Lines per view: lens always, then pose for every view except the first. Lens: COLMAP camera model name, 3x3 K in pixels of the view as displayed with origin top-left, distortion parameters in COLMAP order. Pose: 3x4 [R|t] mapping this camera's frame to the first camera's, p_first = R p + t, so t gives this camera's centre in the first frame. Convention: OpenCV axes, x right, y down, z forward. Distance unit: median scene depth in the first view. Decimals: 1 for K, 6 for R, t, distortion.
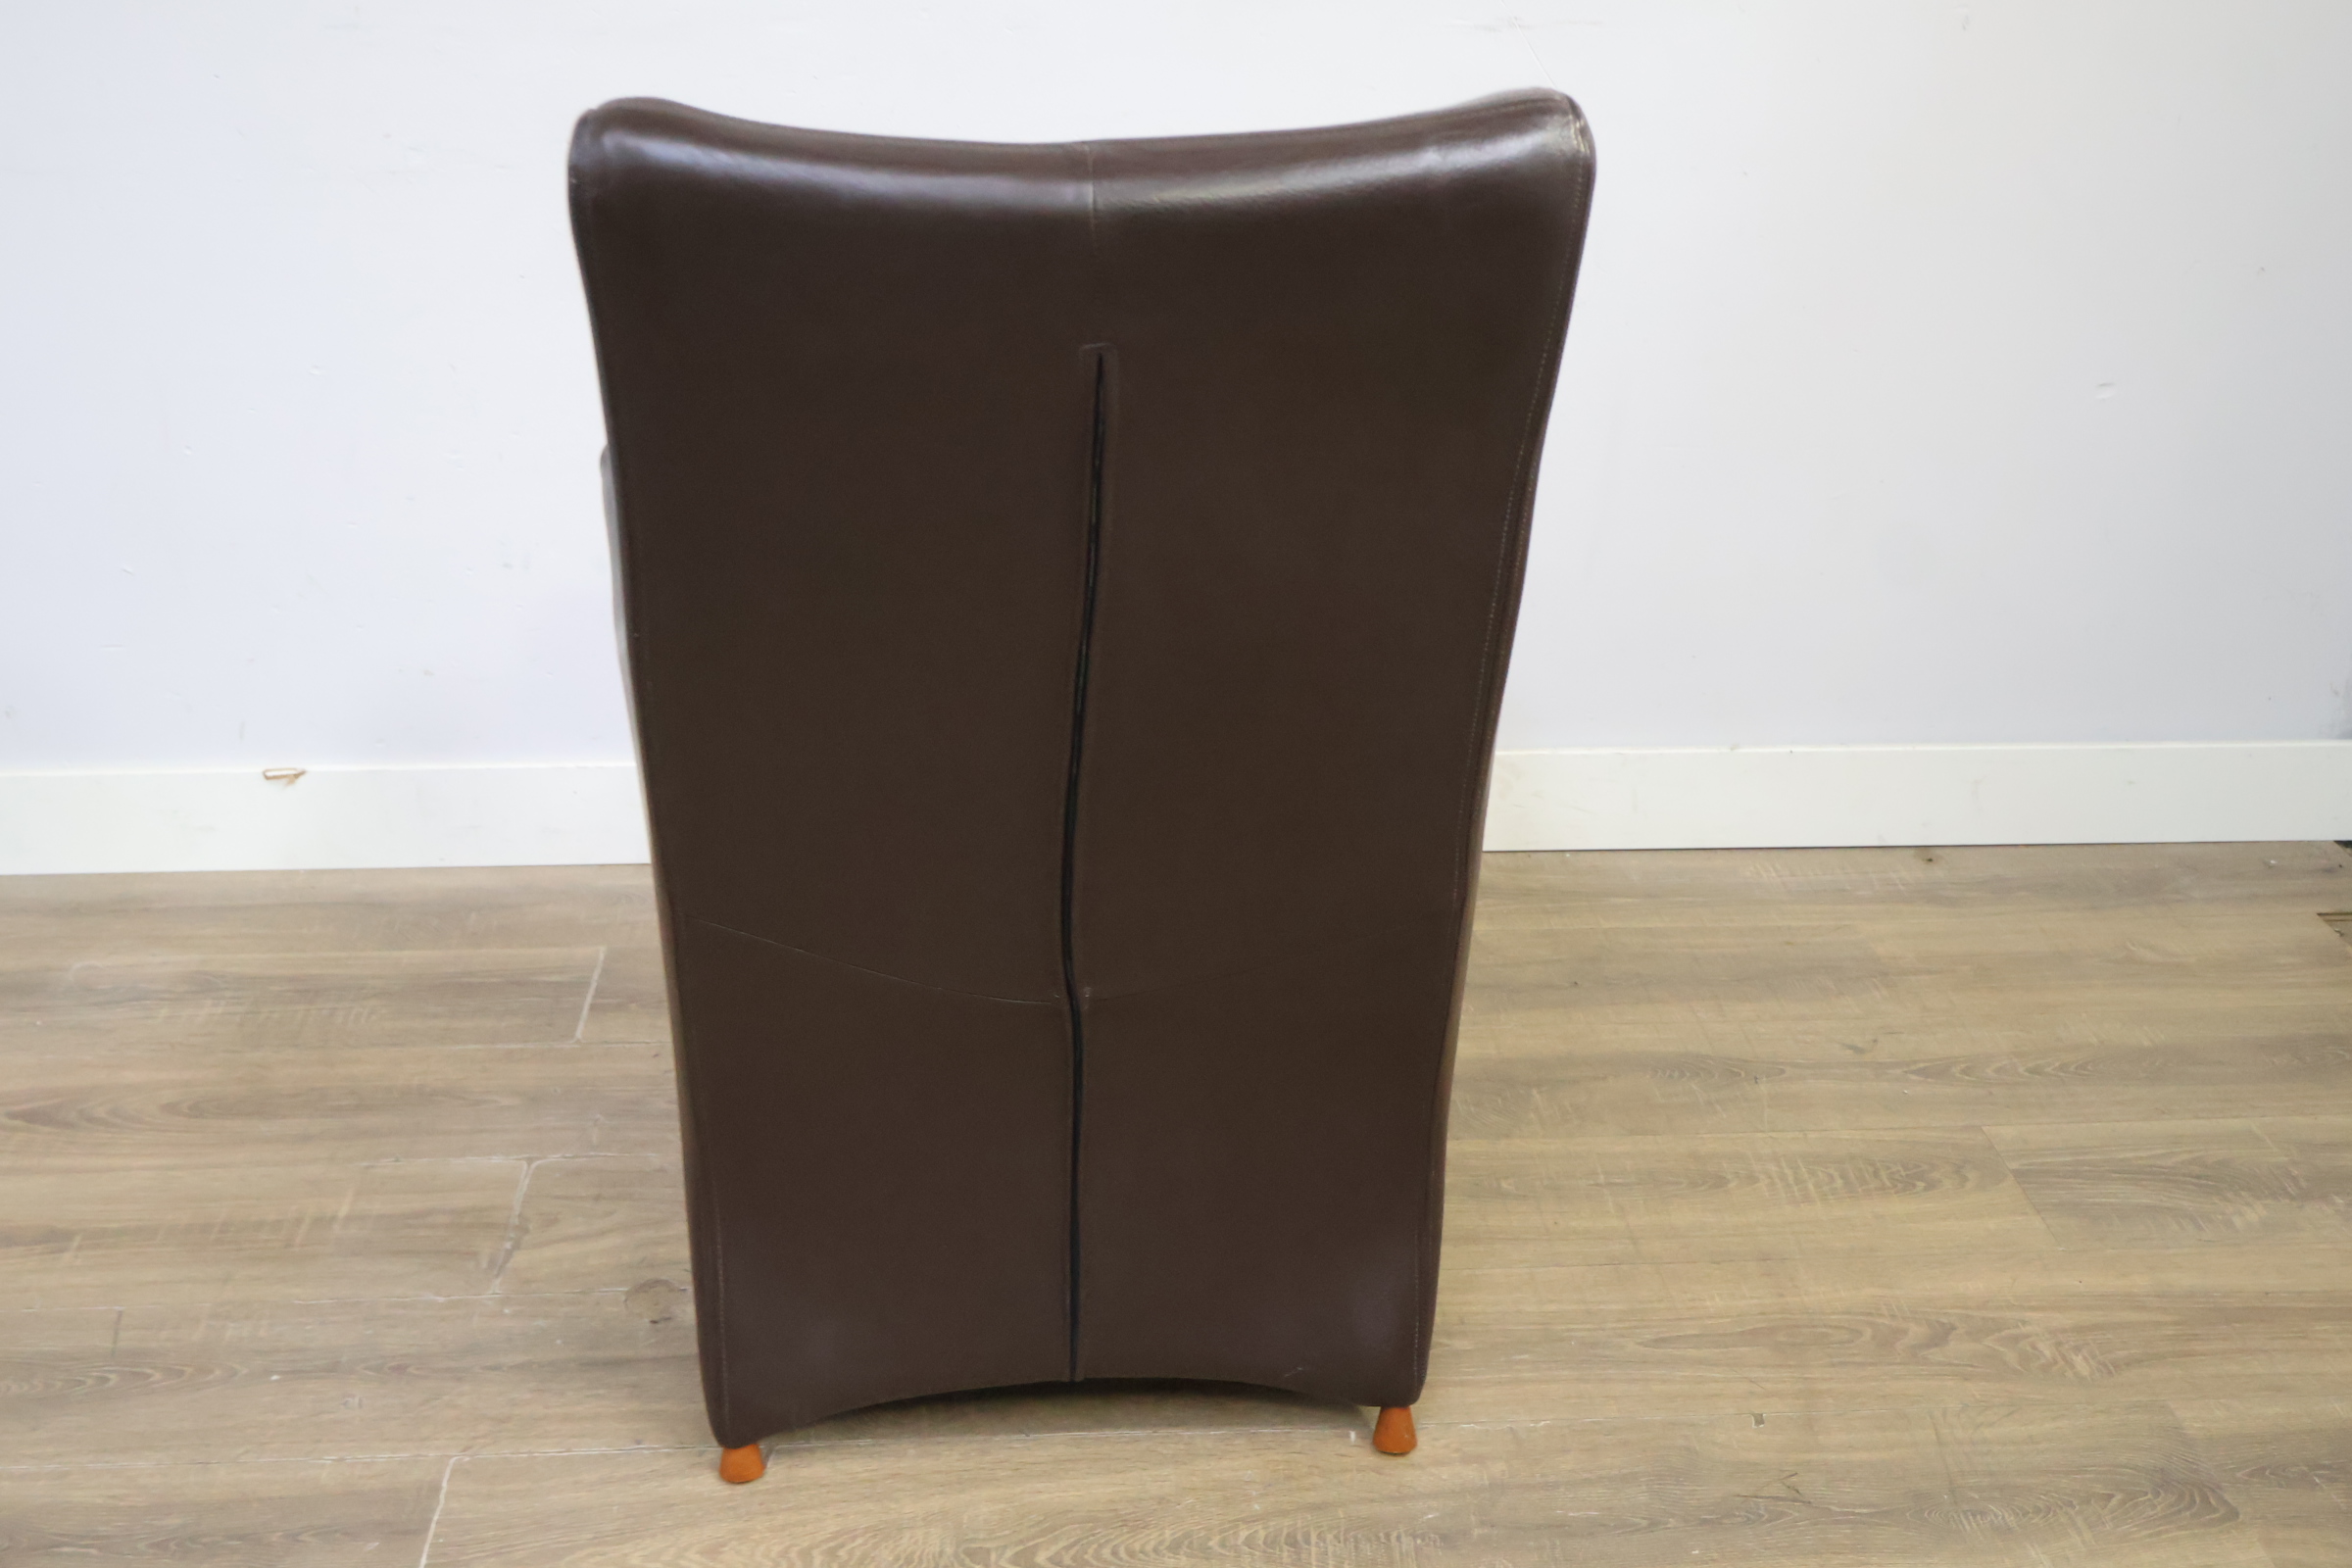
lens RADIAL K [[2437.2, 0, 1179.8], [0, 2437.2, 776.6], [0, 0, 1]] dist [-0.009139, 0.000000]
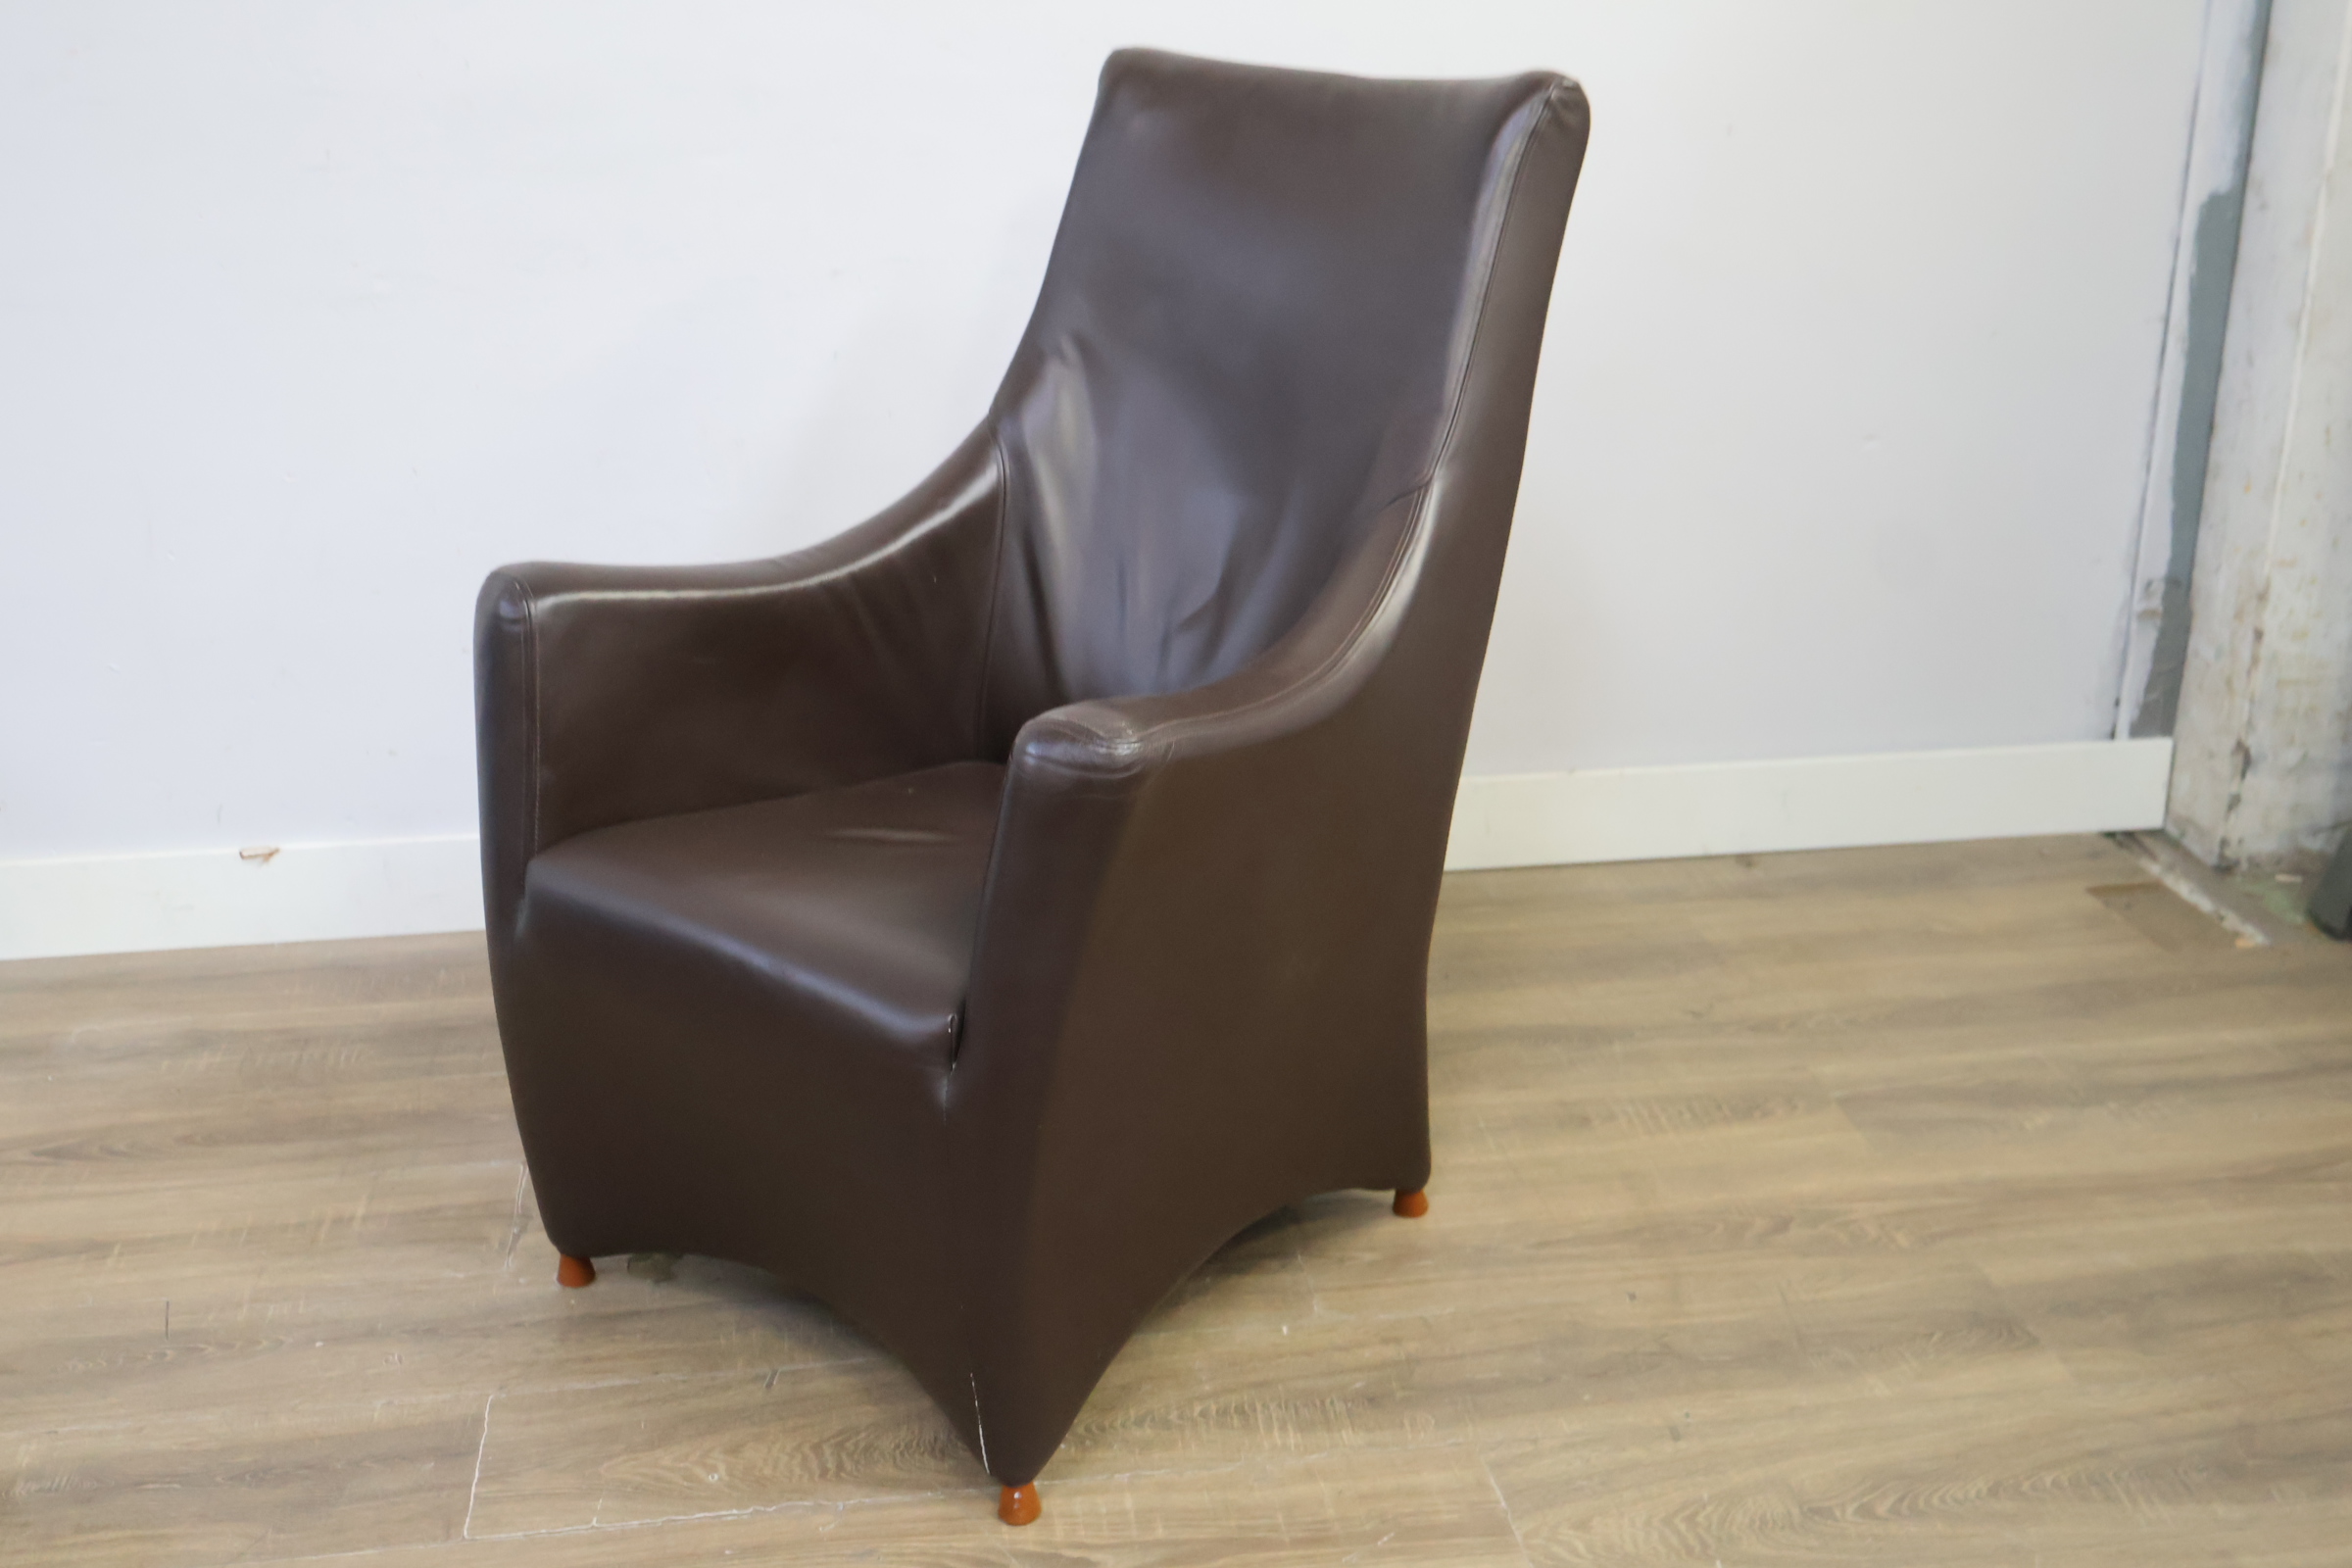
lens RADIAL K [[2437.2, 0, 1182.6], [0, 2437.2, 781.0], [0, 0, 1]] dist [-0.009139, 0.000000]
pose [[0.996372, -0.046978, 0.070958, -0.040382], [0.052045, 0.996094, -0.071330, 0.080997], [-0.067330, 0.074764, 0.994926, -0.137206]]
